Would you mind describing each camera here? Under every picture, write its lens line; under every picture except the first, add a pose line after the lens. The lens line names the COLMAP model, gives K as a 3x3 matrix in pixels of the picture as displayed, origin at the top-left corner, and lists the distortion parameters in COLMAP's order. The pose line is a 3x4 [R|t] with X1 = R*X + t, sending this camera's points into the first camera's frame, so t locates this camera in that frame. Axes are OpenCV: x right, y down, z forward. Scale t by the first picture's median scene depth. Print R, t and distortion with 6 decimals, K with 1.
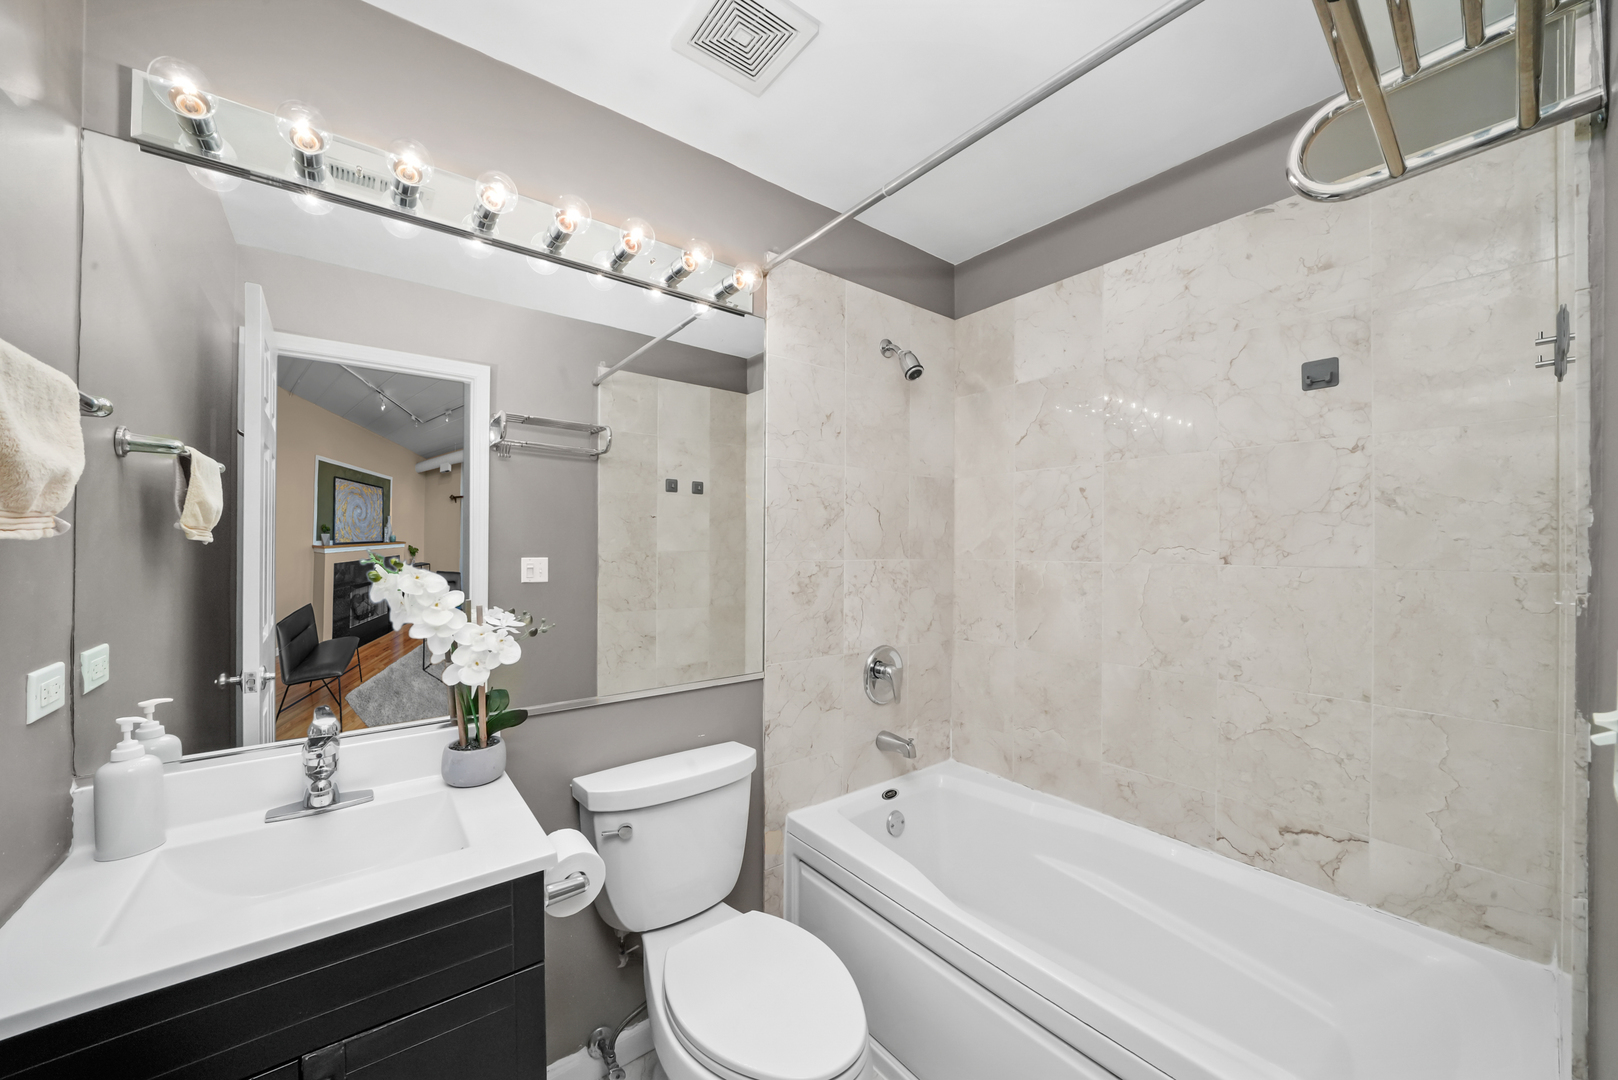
lens RADIAL K [[562.9, 0, 807.5], [0, 562.9, 543.0], [0, 0, 1]] dist [-0.019127, -0.000059]
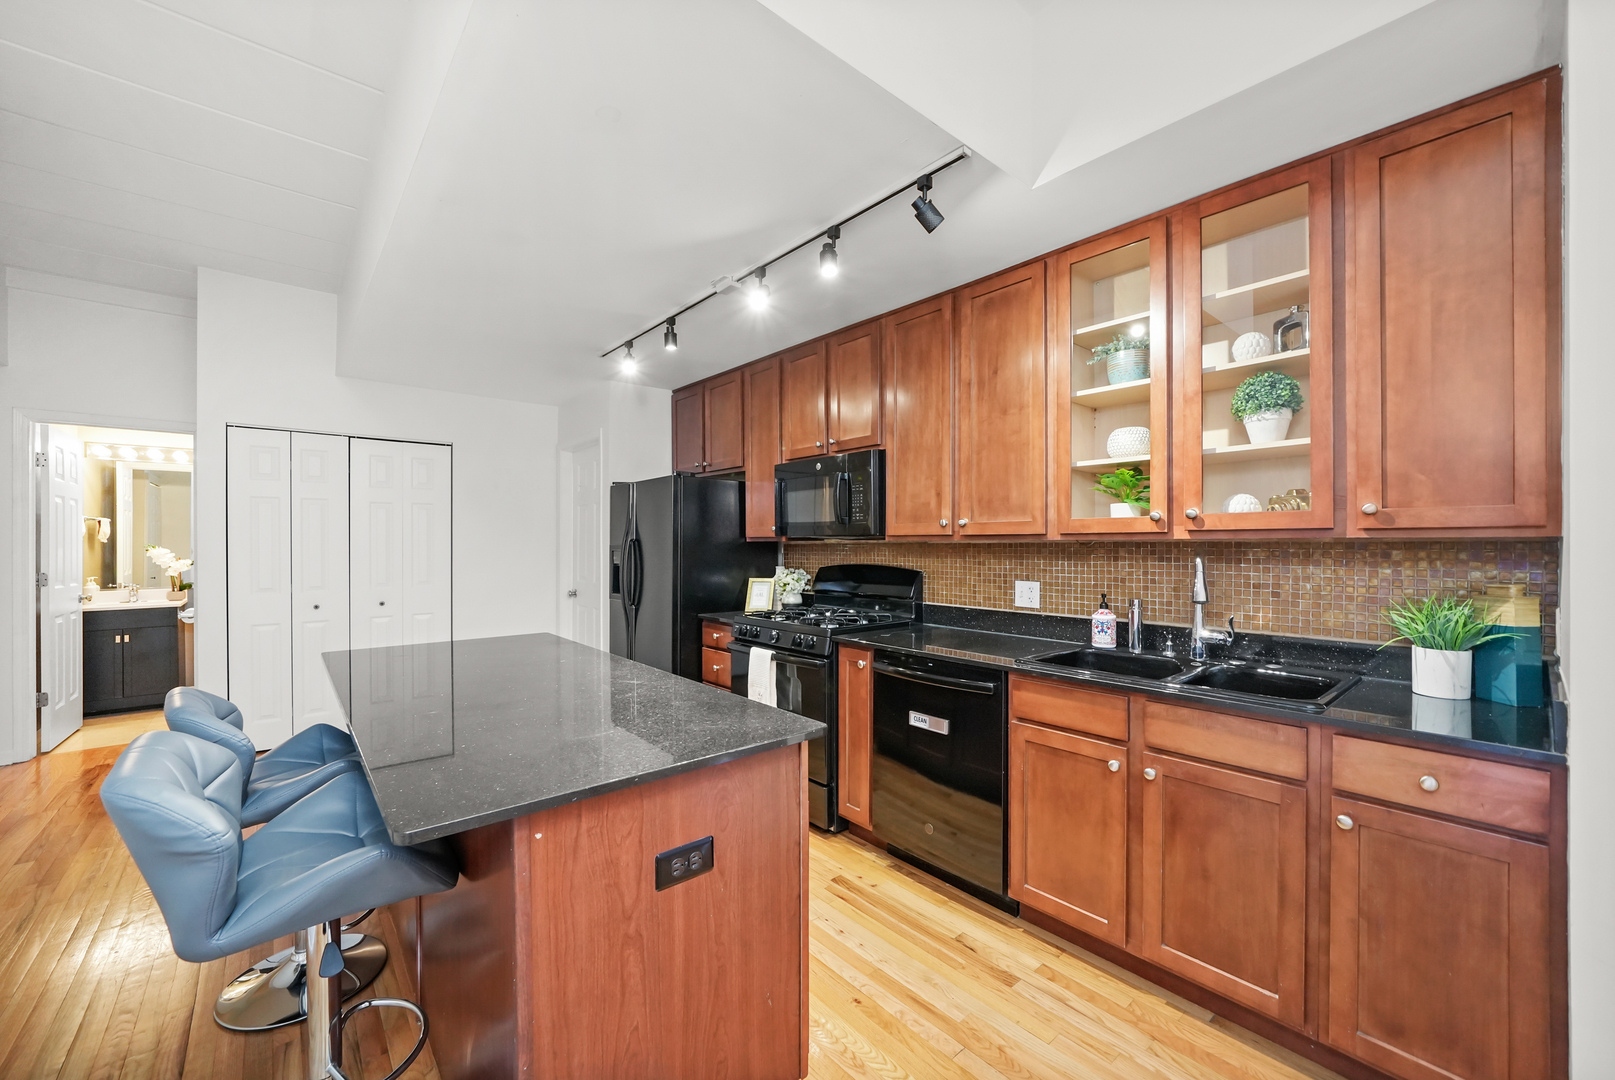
lens RADIAL K [[624.5, 0, 805.7], [0, 624.5, 543.1], [0, 0, 1]] dist [-0.010121, 0.000170]
pose [[0.999674, -0.008198, 0.024164, 3.910955], [0.008133, 0.999963, 0.002776, 0.035636], [-0.024185, -0.002578, 0.999704, -3.627073]]
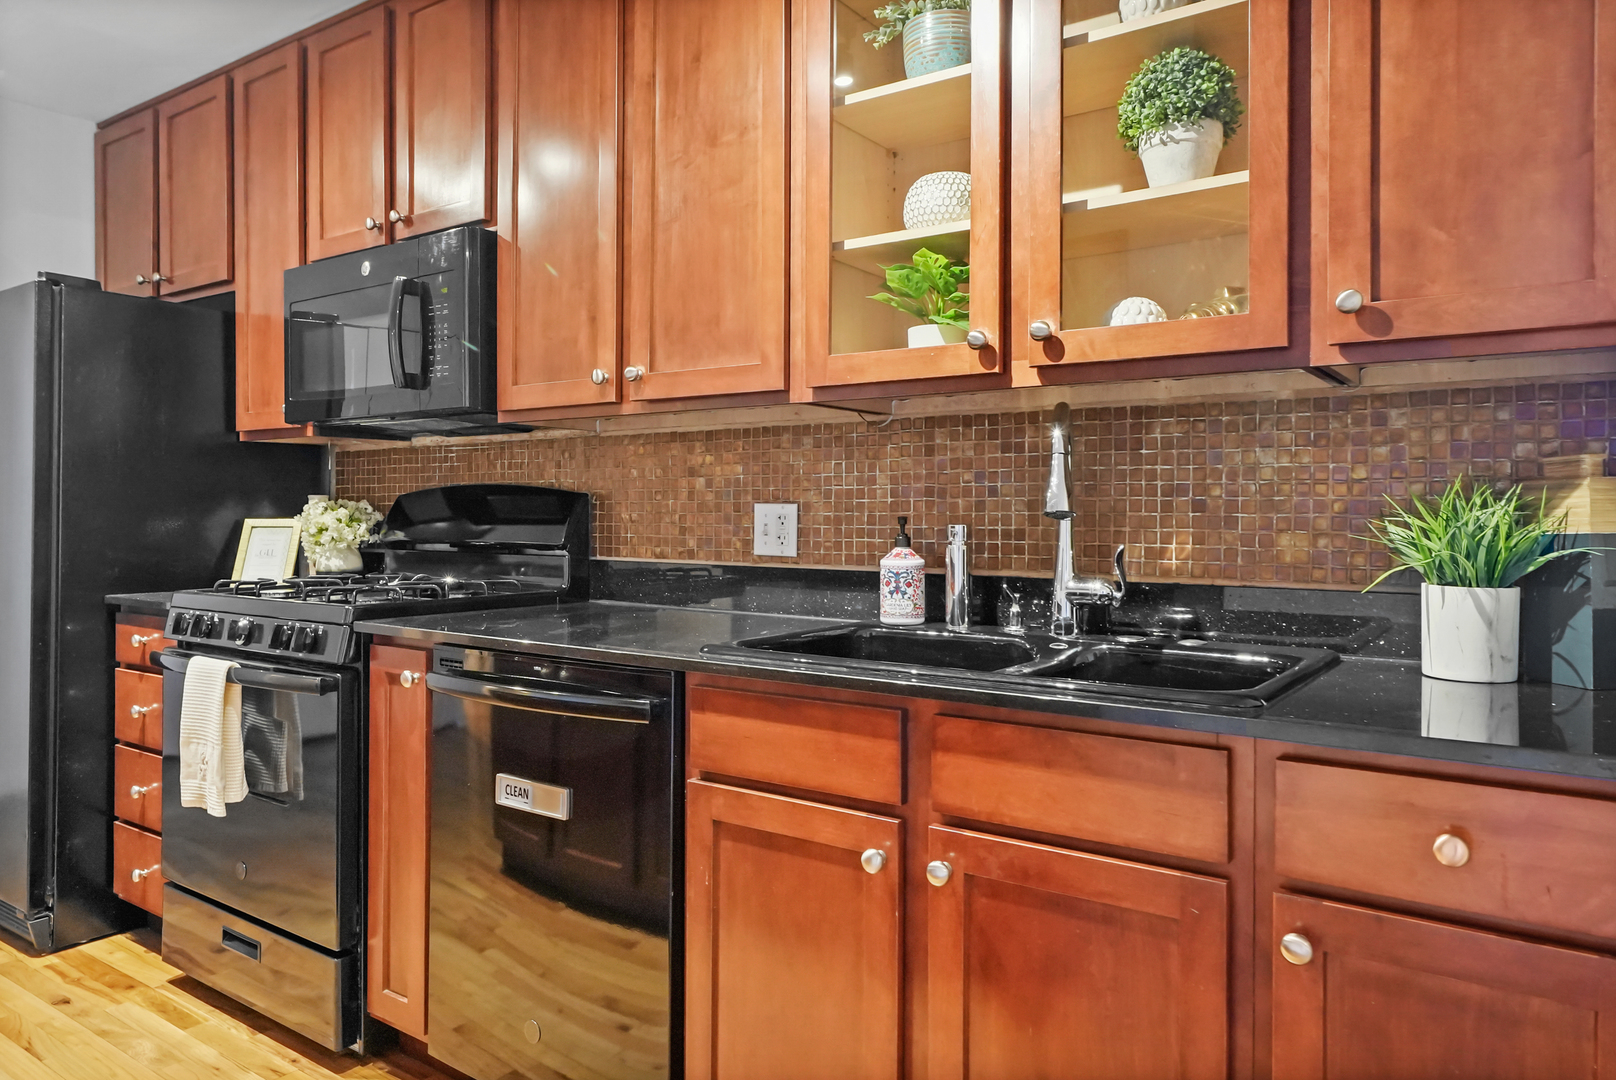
lens RADIAL K [[1059.6, 0, 806.6], [0, 1059.6, 510.2], [0, 0, 1]] dist [0.002409, -0.001081]
pose [[0.962642, -0.001555, 0.270774, 4.312061], [0.001245, 0.999998, 0.001318, 0.199838], [-0.270775, -0.000932, 0.962642, -3.236598]]
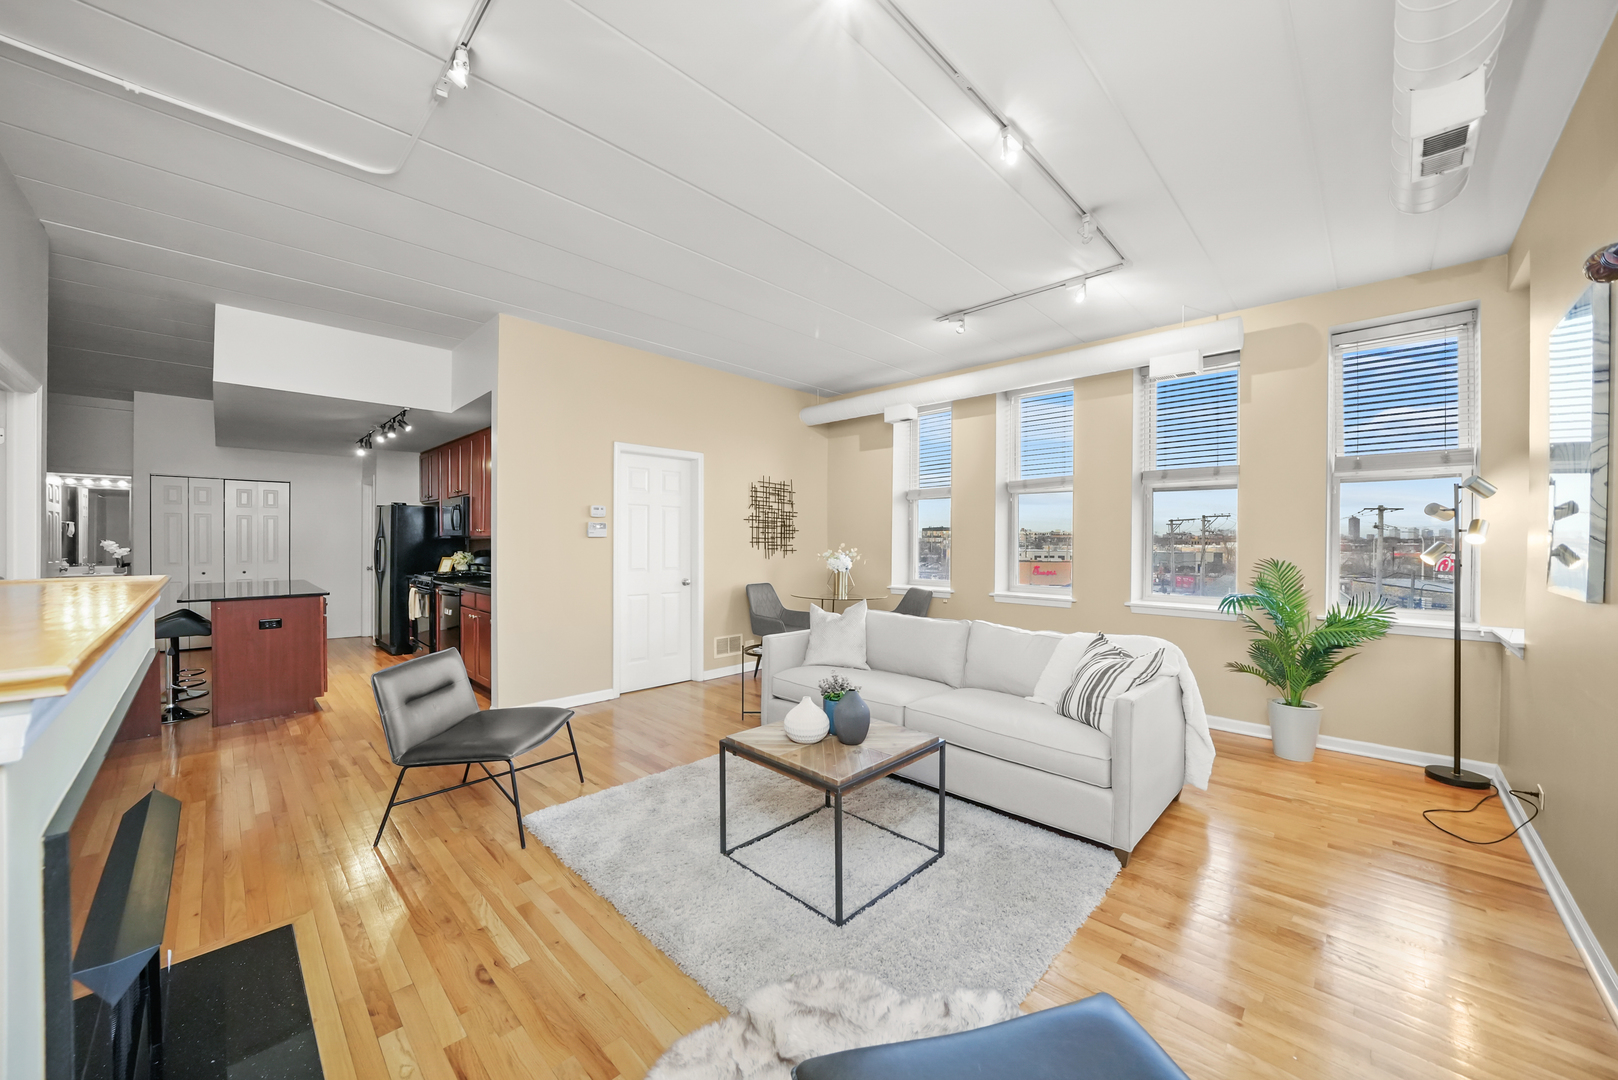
lens RADIAL K [[586.2, 0, 808.7], [0, 586.2, 545.3], [0, 0, 1]] dist [-0.017649, 0.000085]
pose [[0.993618, -0.005256, 0.112678, 6.638588], [0.003896, 0.999917, 0.012286, 0.049836], [-0.112734, -0.011769, 0.993556, -6.508799]]
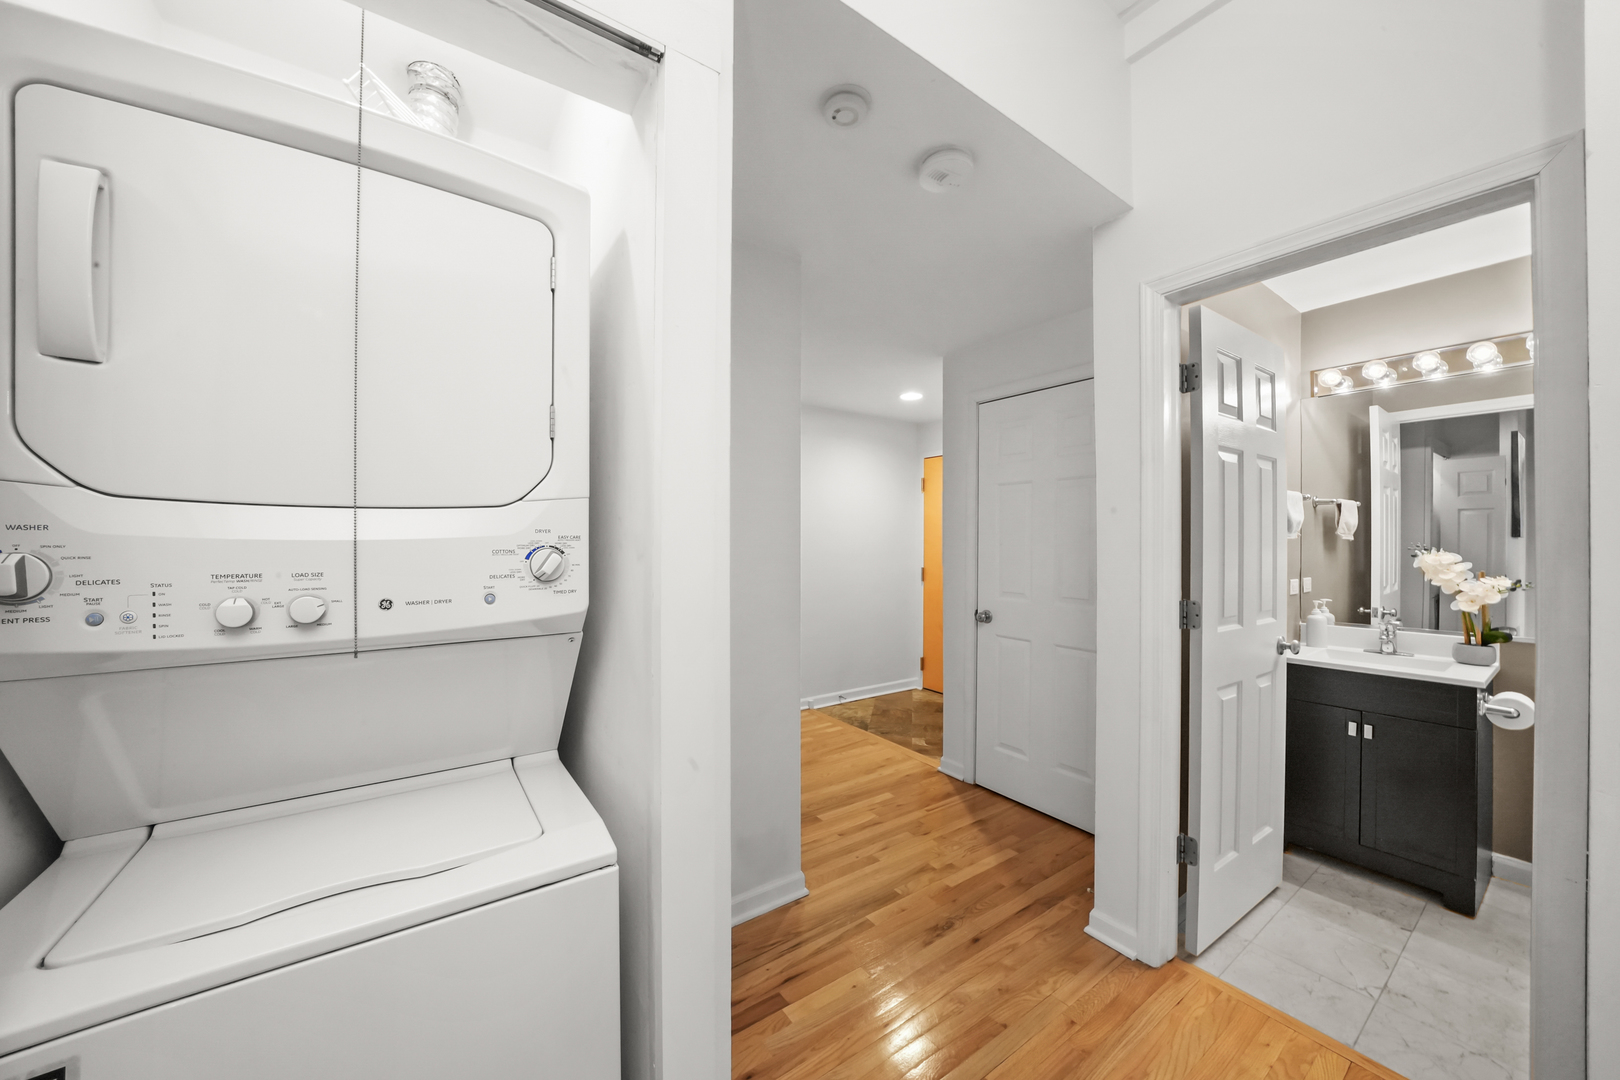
lens RADIAL K [[563.6, 0, 808.5], [0, 563.6, 543.0], [0, 0, 1]] dist [-0.019127, -0.000059]
pose [[-0.080394, -0.005846, -0.996746, 1.461758], [0.002868, 0.999977, -0.006097, 0.020190], [0.996759, -0.003349, -0.080375, -1.113776]]
